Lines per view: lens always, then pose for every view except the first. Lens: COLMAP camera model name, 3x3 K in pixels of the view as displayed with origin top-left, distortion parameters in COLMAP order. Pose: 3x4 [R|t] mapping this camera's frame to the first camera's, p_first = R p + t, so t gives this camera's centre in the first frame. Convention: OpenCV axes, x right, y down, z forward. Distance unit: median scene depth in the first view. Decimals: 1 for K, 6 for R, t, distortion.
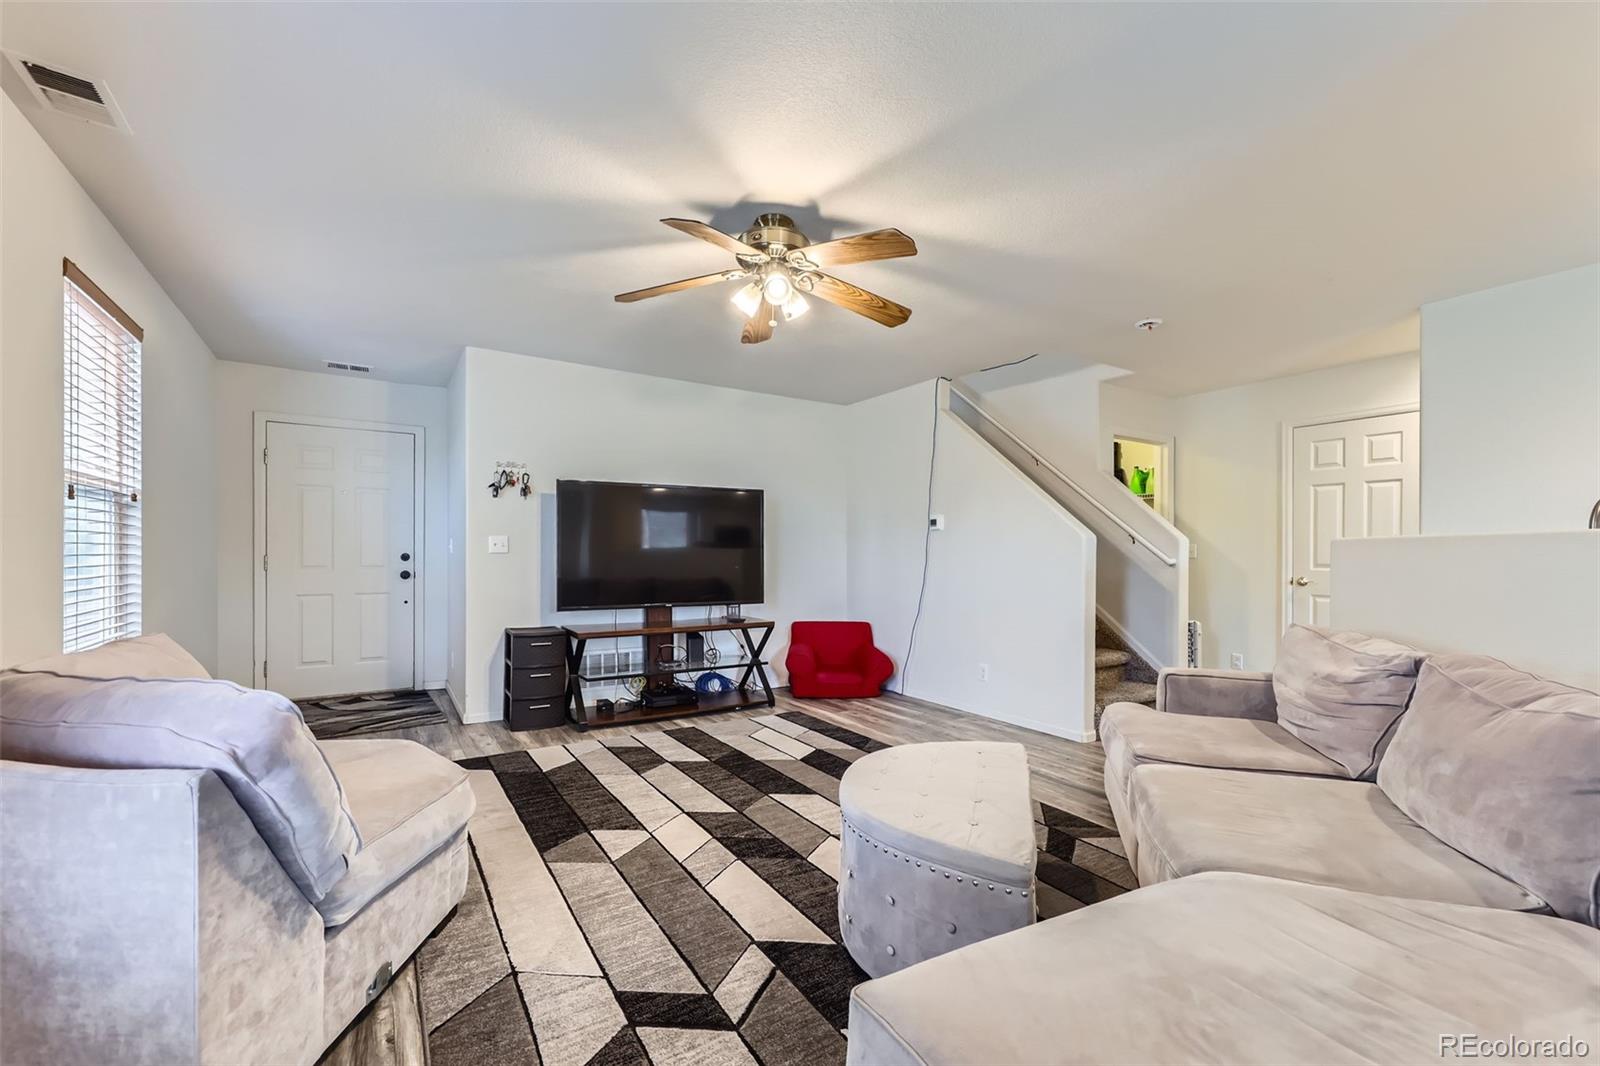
lens RADIAL K [[652.5, 0, 793.1], [0, 652.5, 556.7], [0, 0, 1]] dist [0.001893, -0.000015]
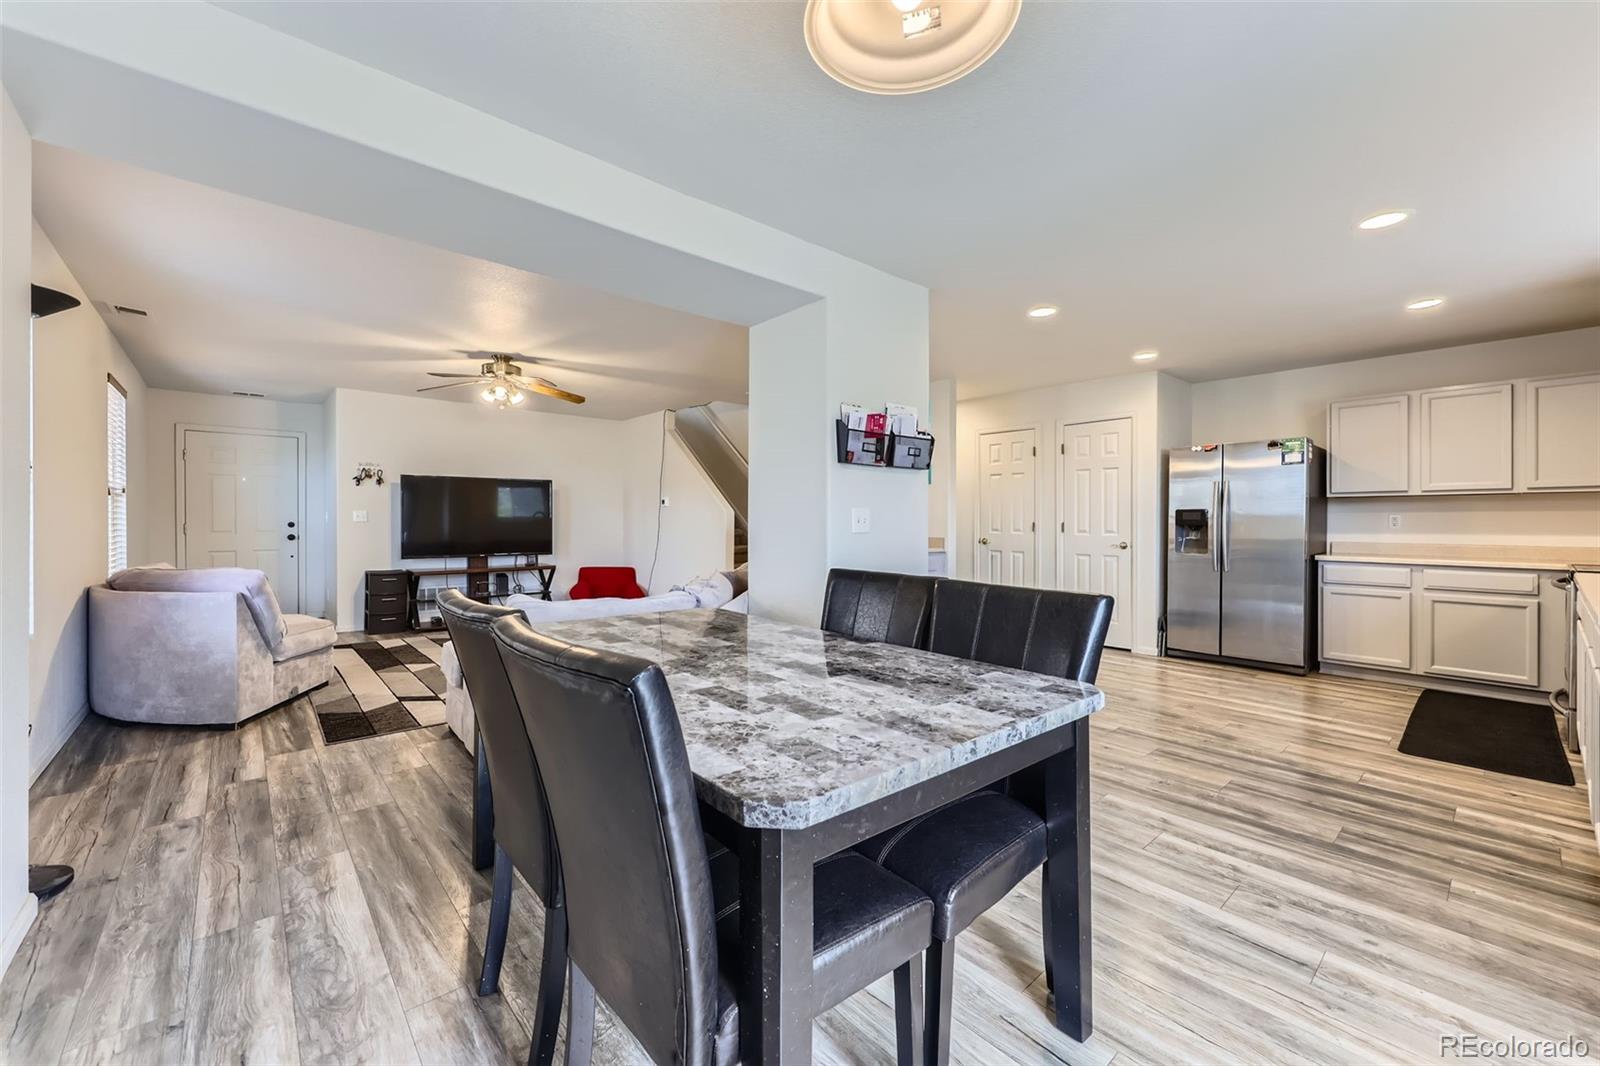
lens RADIAL K [[634.5, 0, 799.1], [0, 634.5, 523.0], [0, 0, 1]] dist [0.000601, -0.000260]
pose [[0.988198, -0.002463, 0.153164, 0.345623], [0.002430, 0.999997, 0.000401, -0.000689], [-0.153165, -0.000024, 0.988201, -0.644947]]
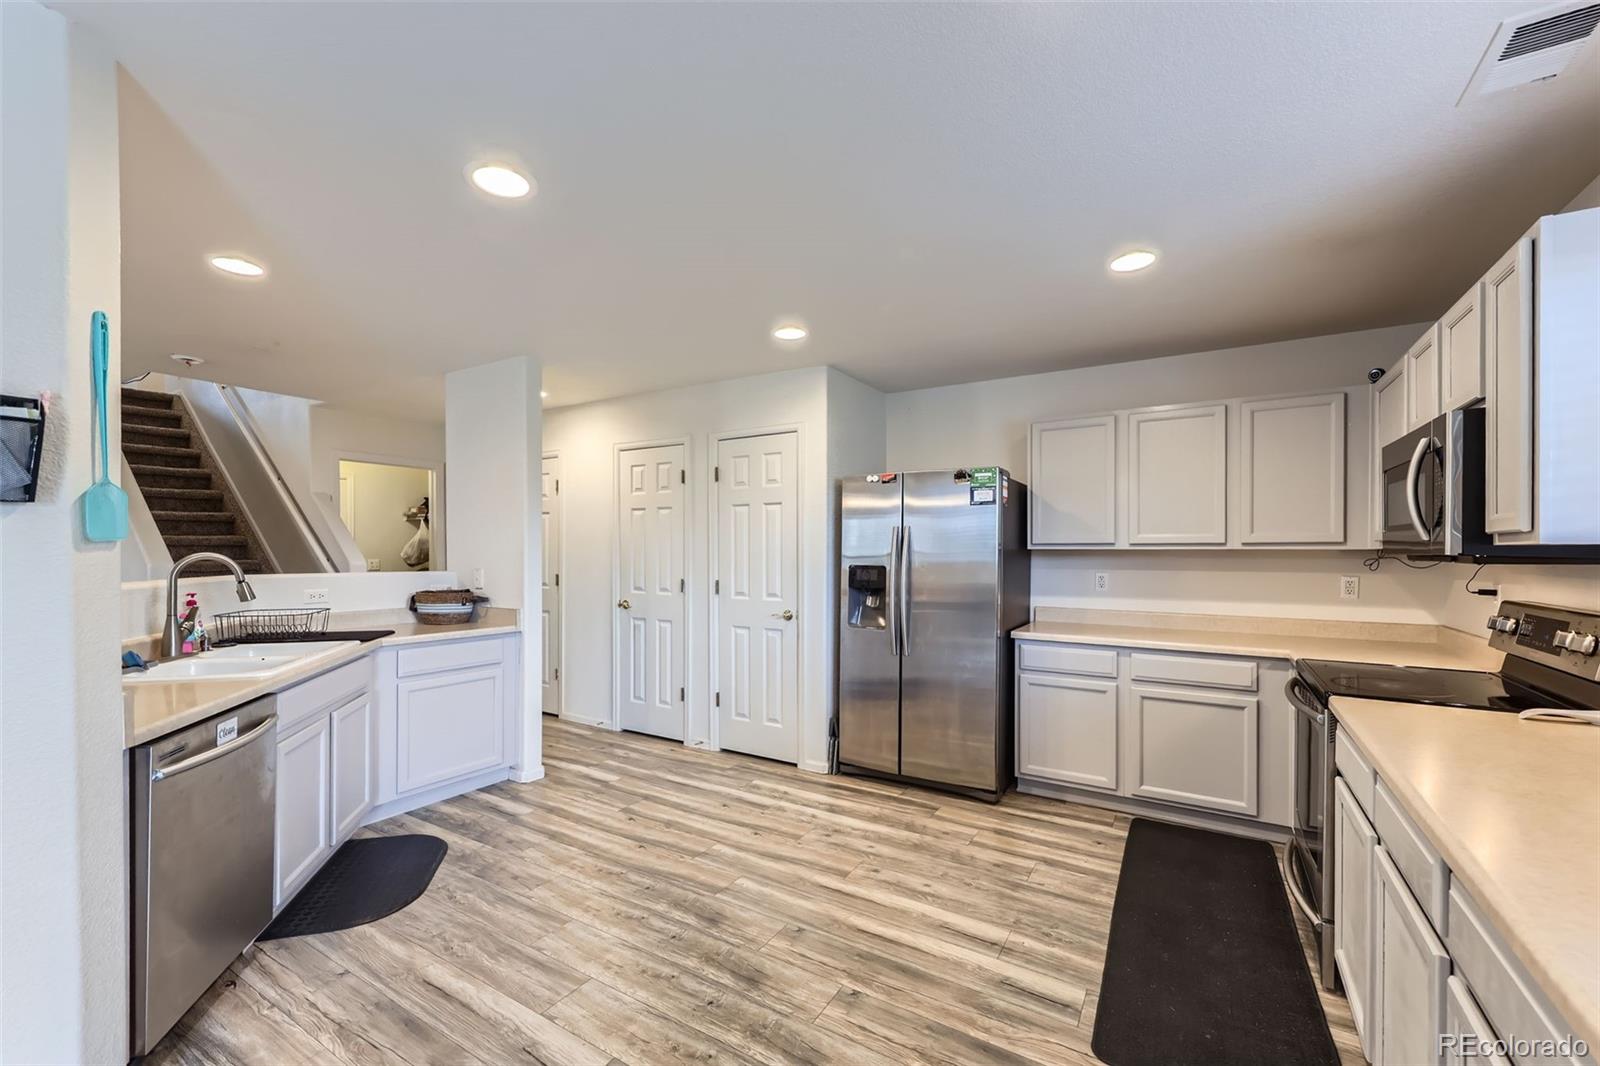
lens RADIAL K [[646.6, 0, 801.8], [0, 646.6, 553.6], [0, 0, 1]] dist [0.004703, 0.000075]
pose [[0.896522, -0.003001, 0.442989, 0.808510], [0.002267, 0.999995, 0.002186, -0.042084], [-0.442993, -0.000956, 0.896524, -0.301781]]
